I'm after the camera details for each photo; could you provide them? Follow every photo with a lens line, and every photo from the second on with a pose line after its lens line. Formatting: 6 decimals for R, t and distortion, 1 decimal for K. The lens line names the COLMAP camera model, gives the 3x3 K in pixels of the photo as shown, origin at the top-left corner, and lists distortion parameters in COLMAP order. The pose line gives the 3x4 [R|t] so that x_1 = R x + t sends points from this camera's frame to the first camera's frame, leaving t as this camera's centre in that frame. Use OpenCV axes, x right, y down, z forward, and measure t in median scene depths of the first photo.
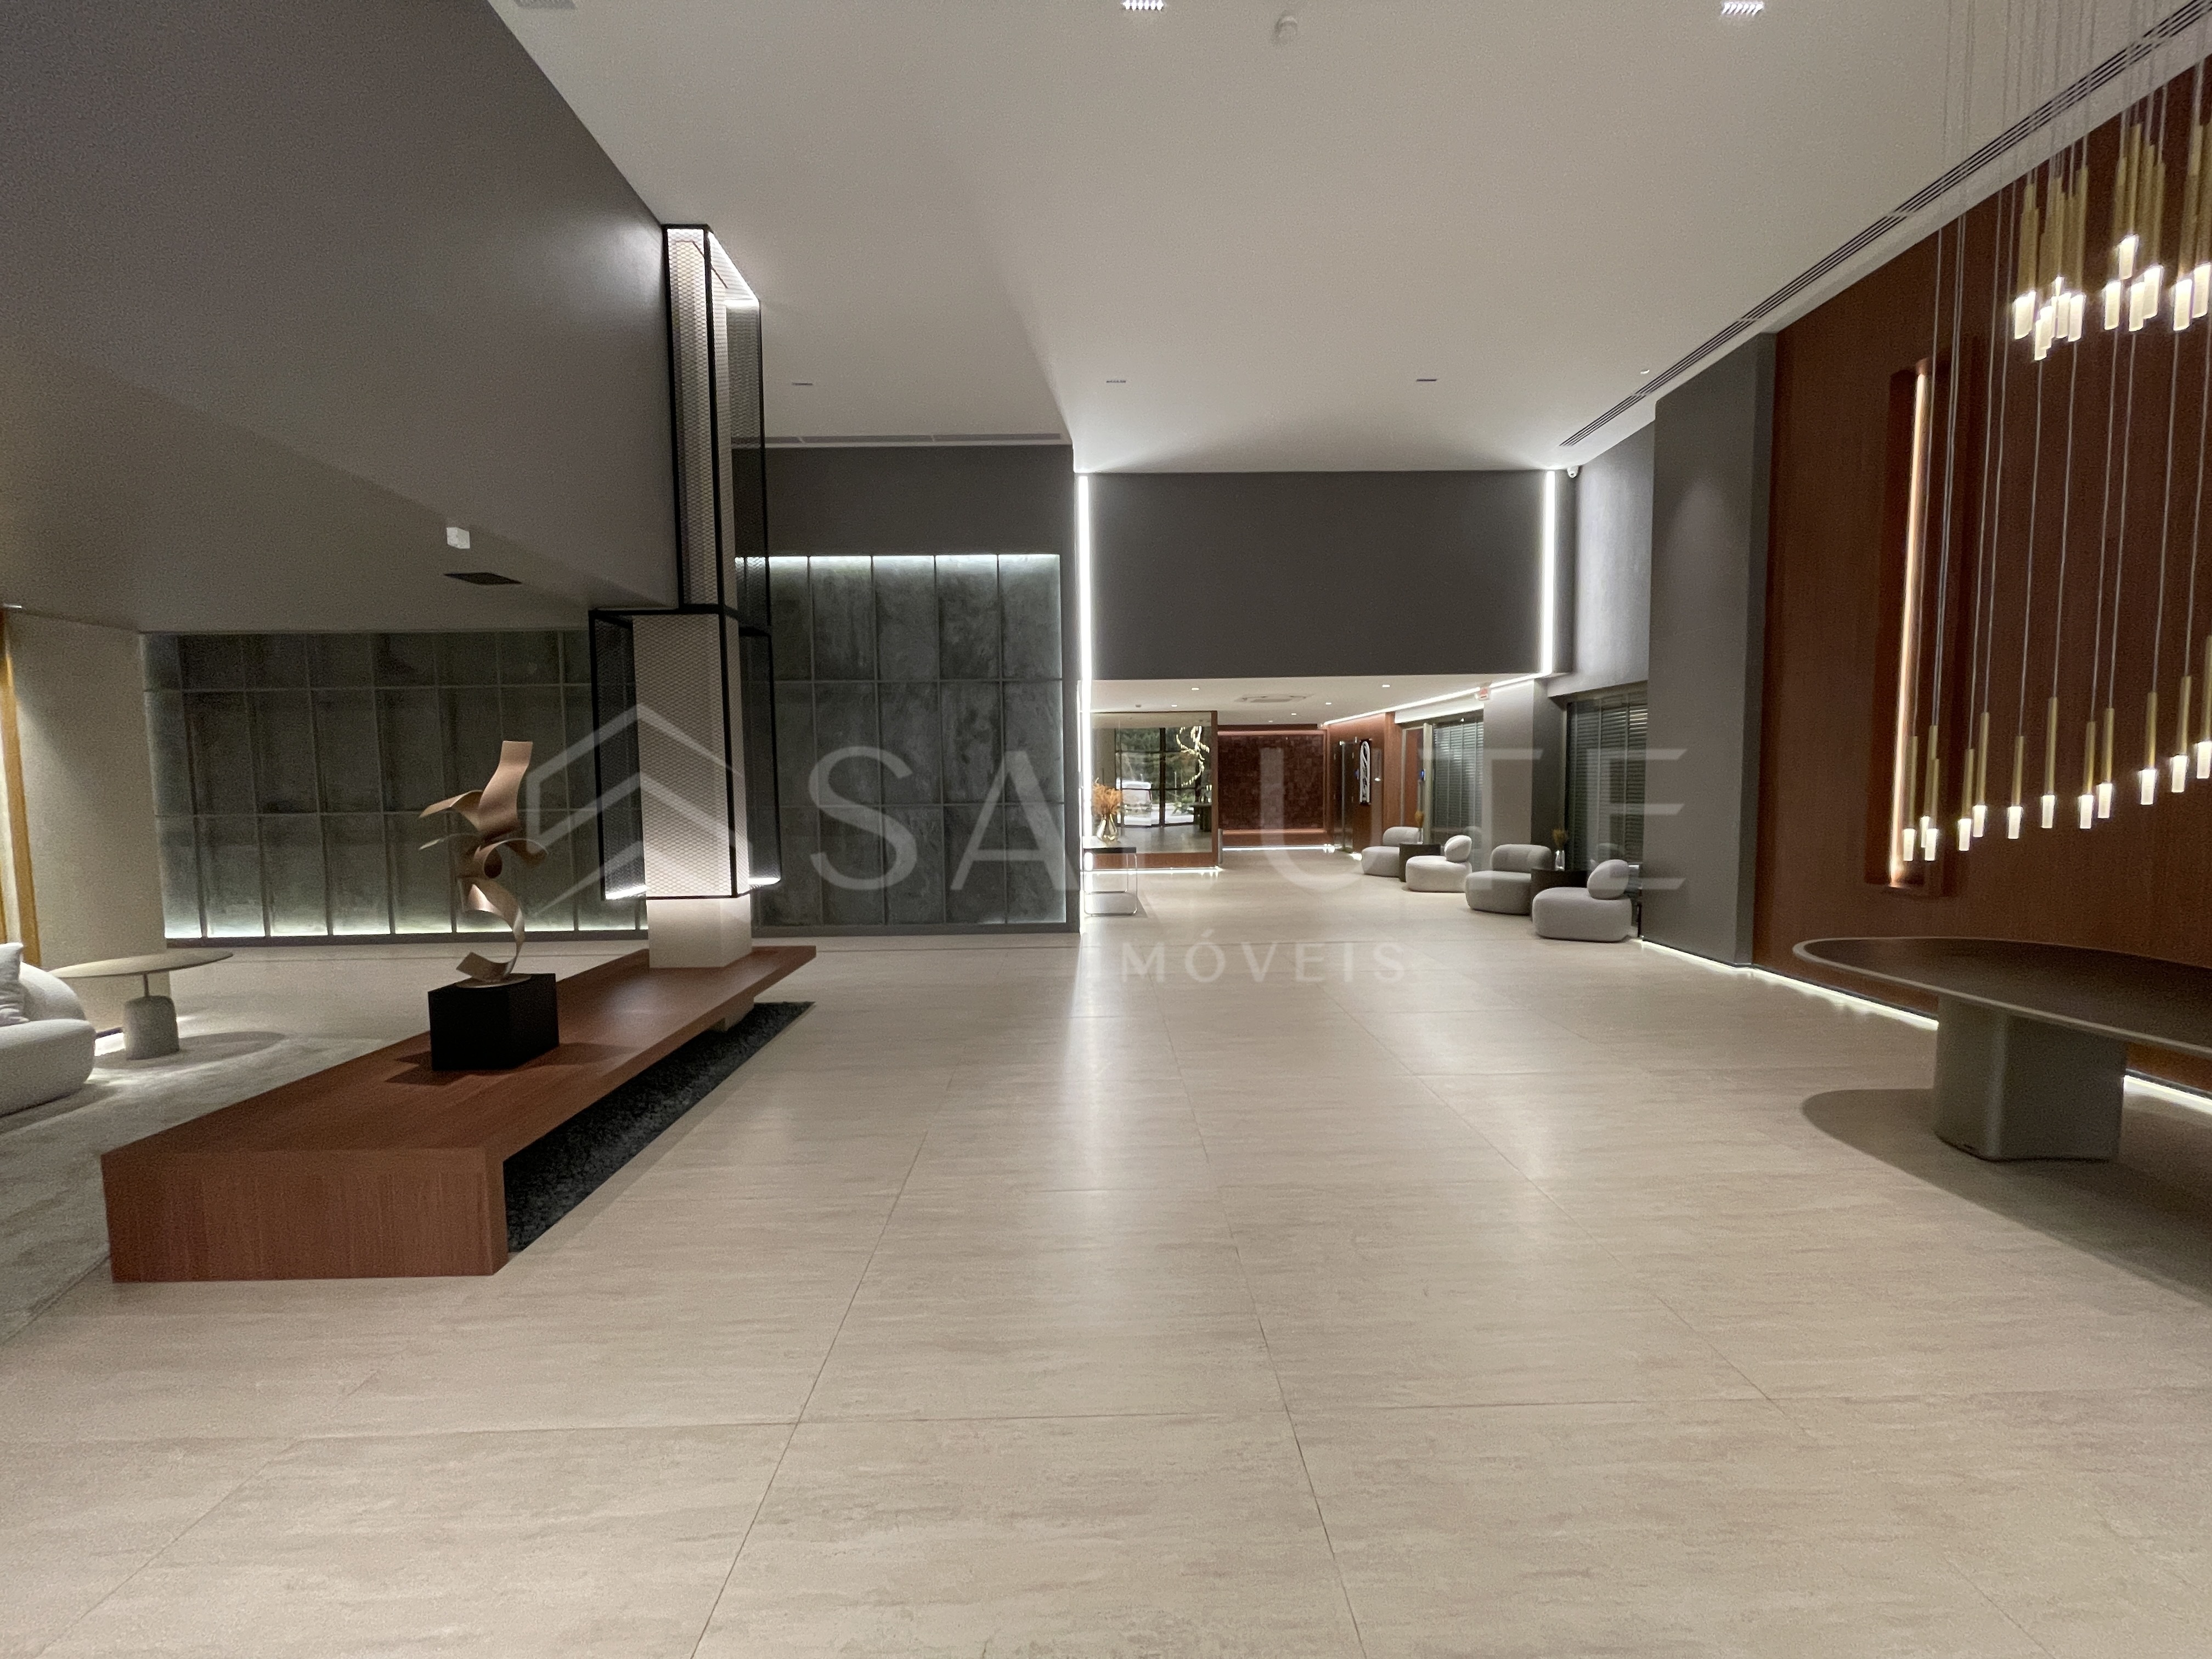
lens RADIAL K [[887.1, 0, 1093.0], [0, 887.1, 835.3], [0, 0, 1]] dist [-0.000169, -0.000125]
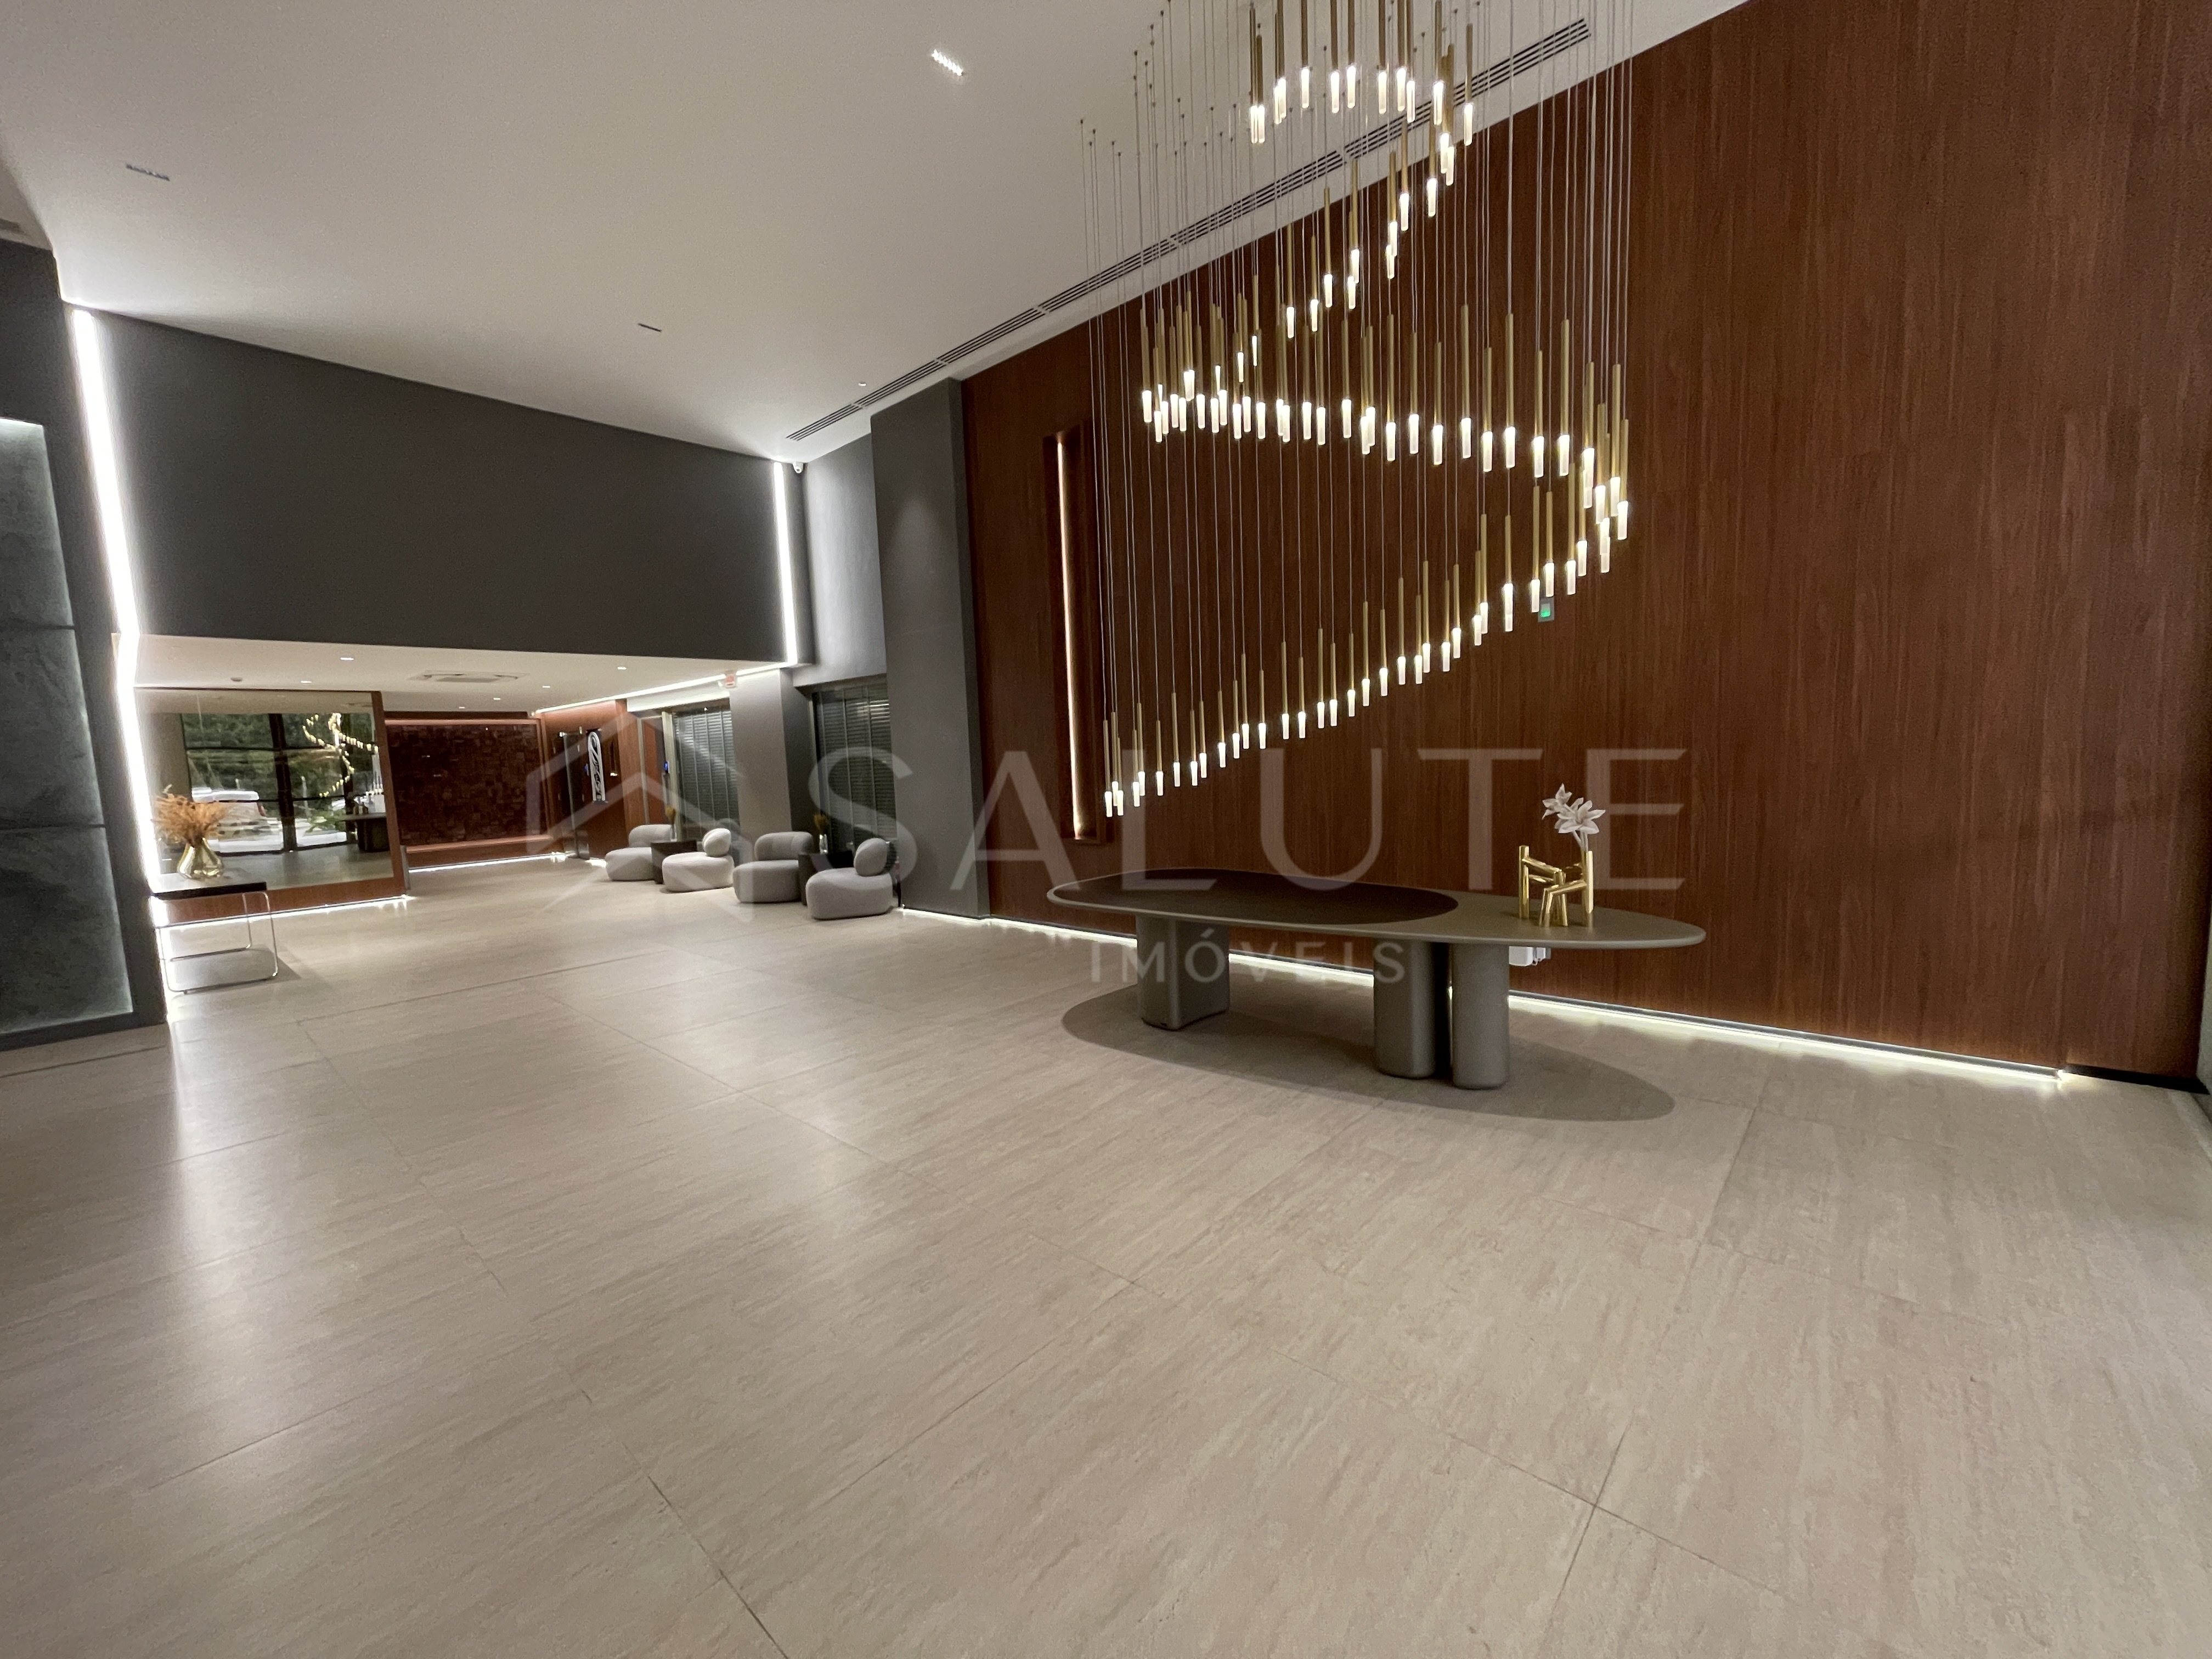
lens RADIAL K [[890.7, 0, 1095.4], [0, 890.7, 841.2], [0, 0, 1]] dist [-0.000899, -0.000384]
pose [[0.679916, -0.090287, 0.727710, -0.015876], [0.080548, 0.995582, 0.048263, -0.000011], [-0.728852, 0.025801, 0.684185, 0.050851]]
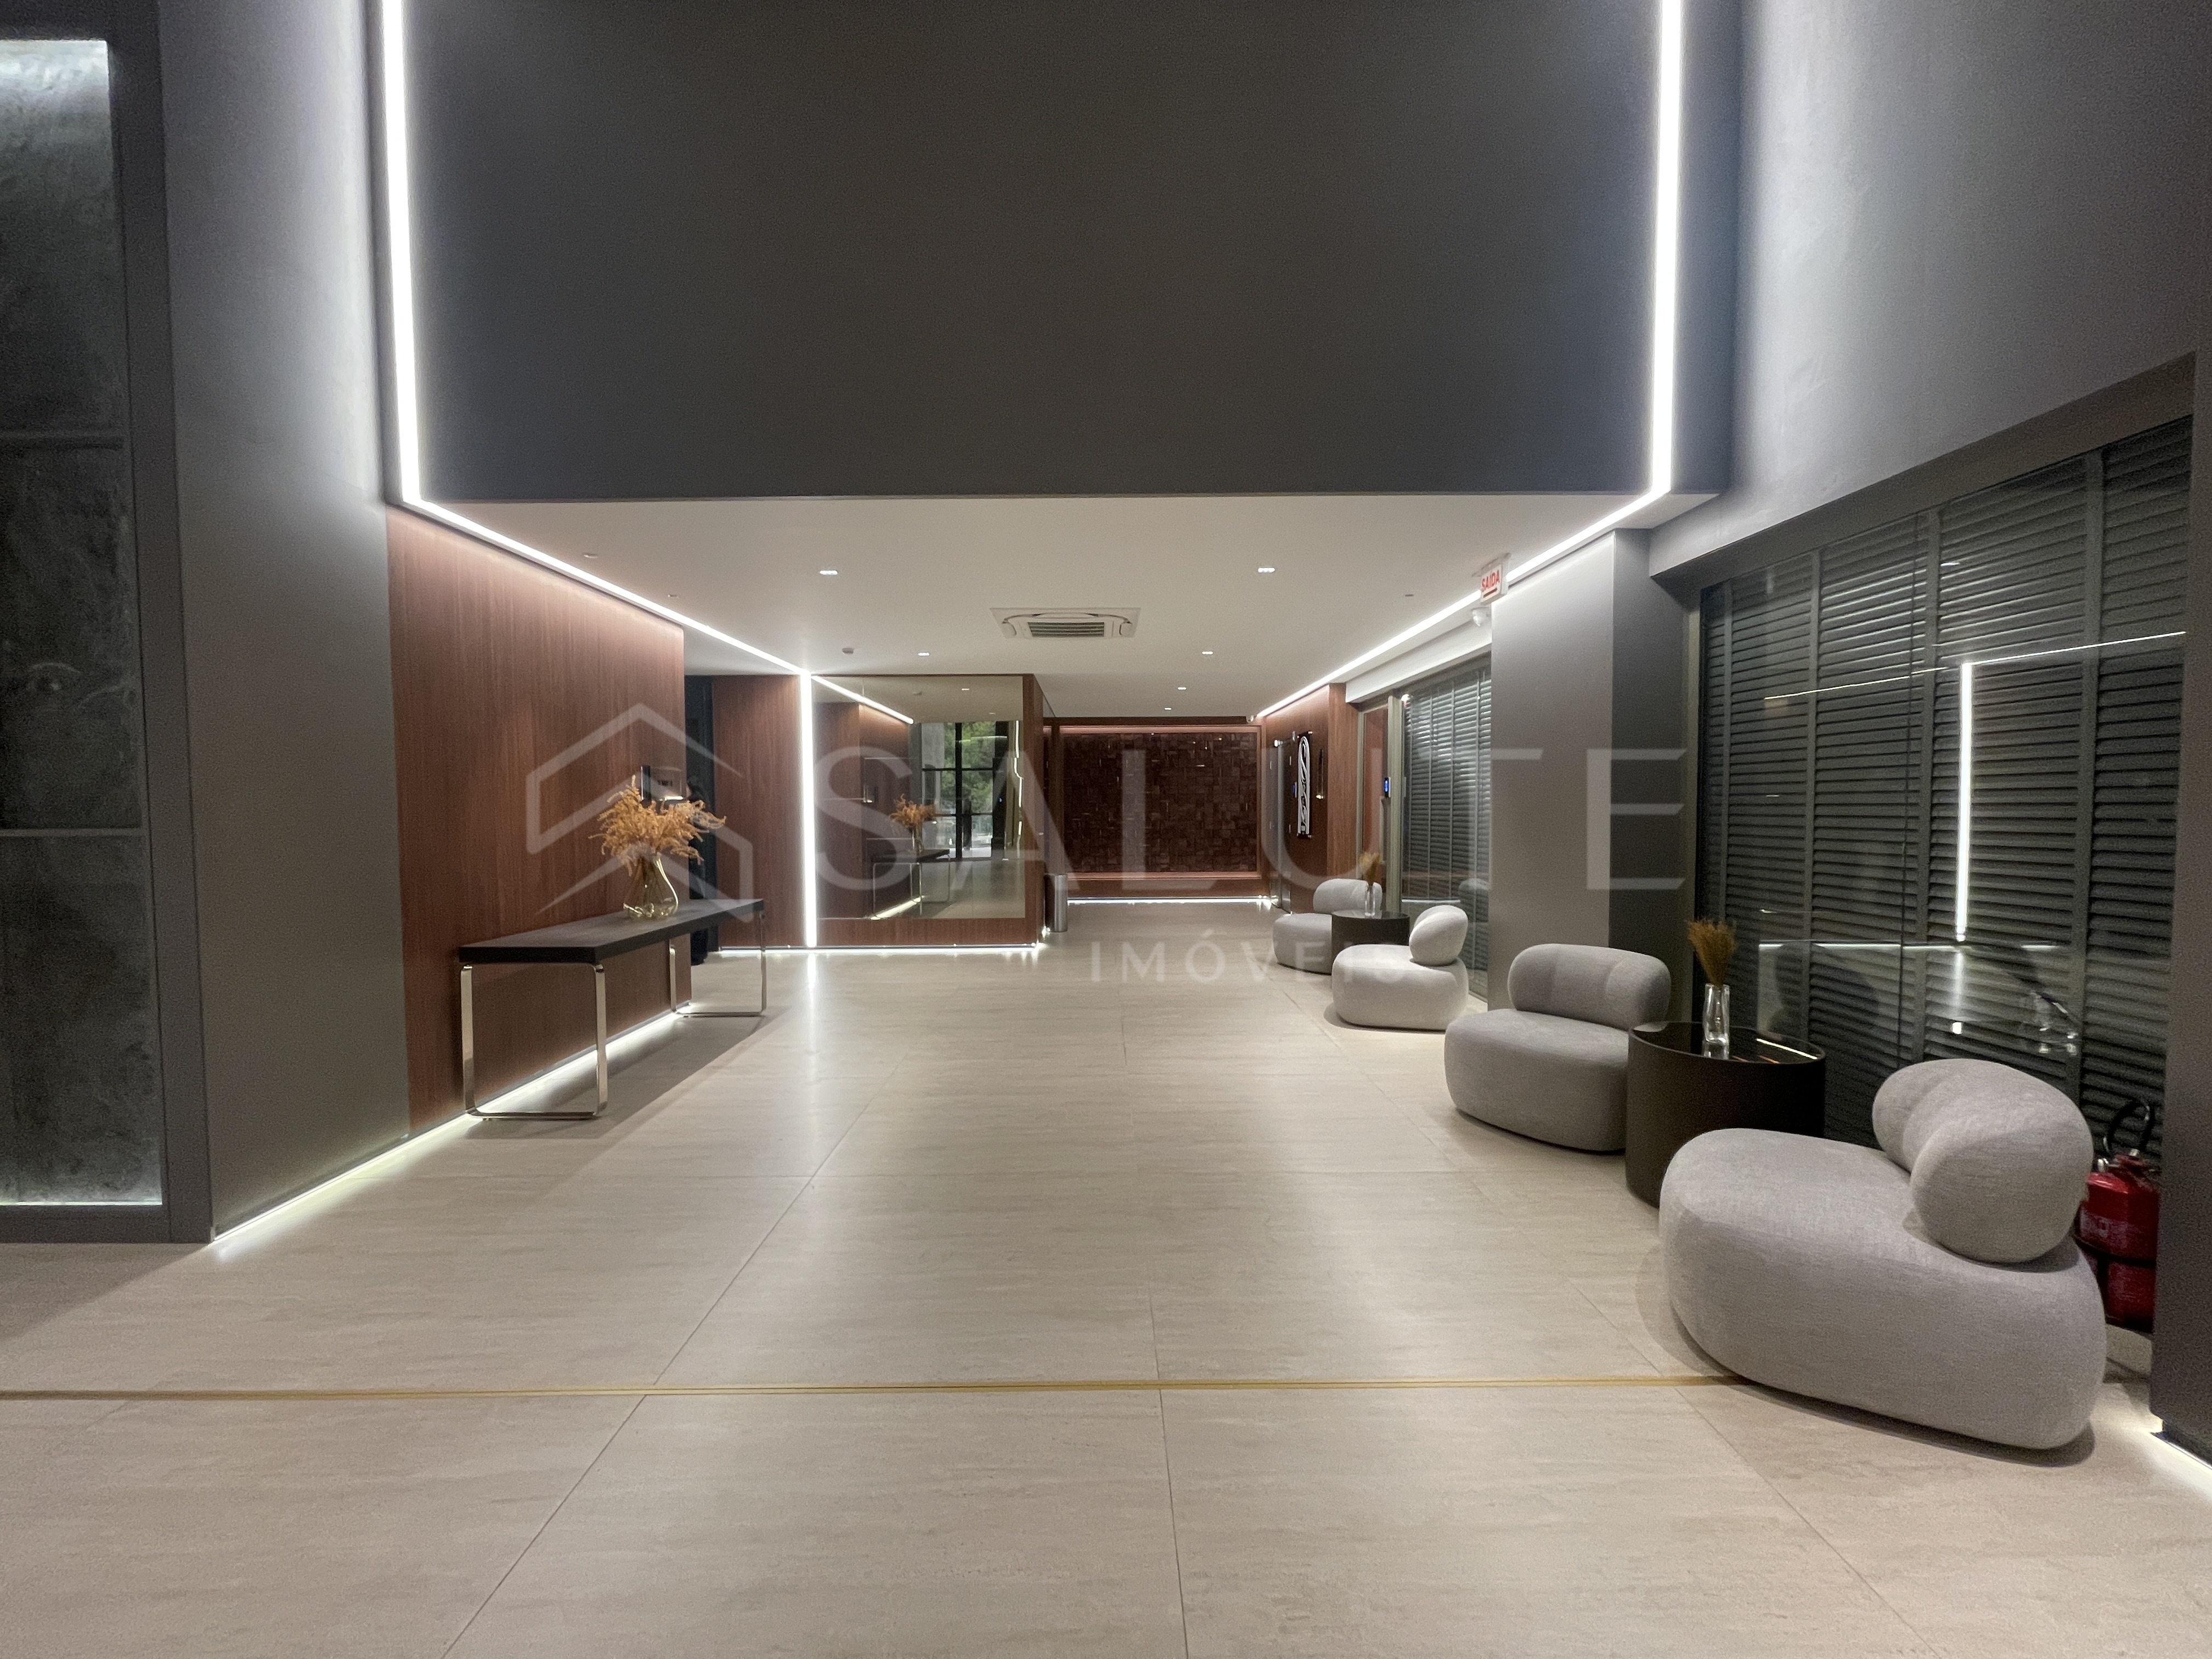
lens RADIAL K [[890.7, 0, 1095.4], [0, 890.7, 841.2], [0, 0, 1]] dist [-0.000899, -0.000384]
pose [[0.999929, 0.006334, -0.010076, 0.286204], [-0.006578, 0.999679, -0.024447, -0.027125], [0.009918, 0.024512, 0.999650, 0.641509]]
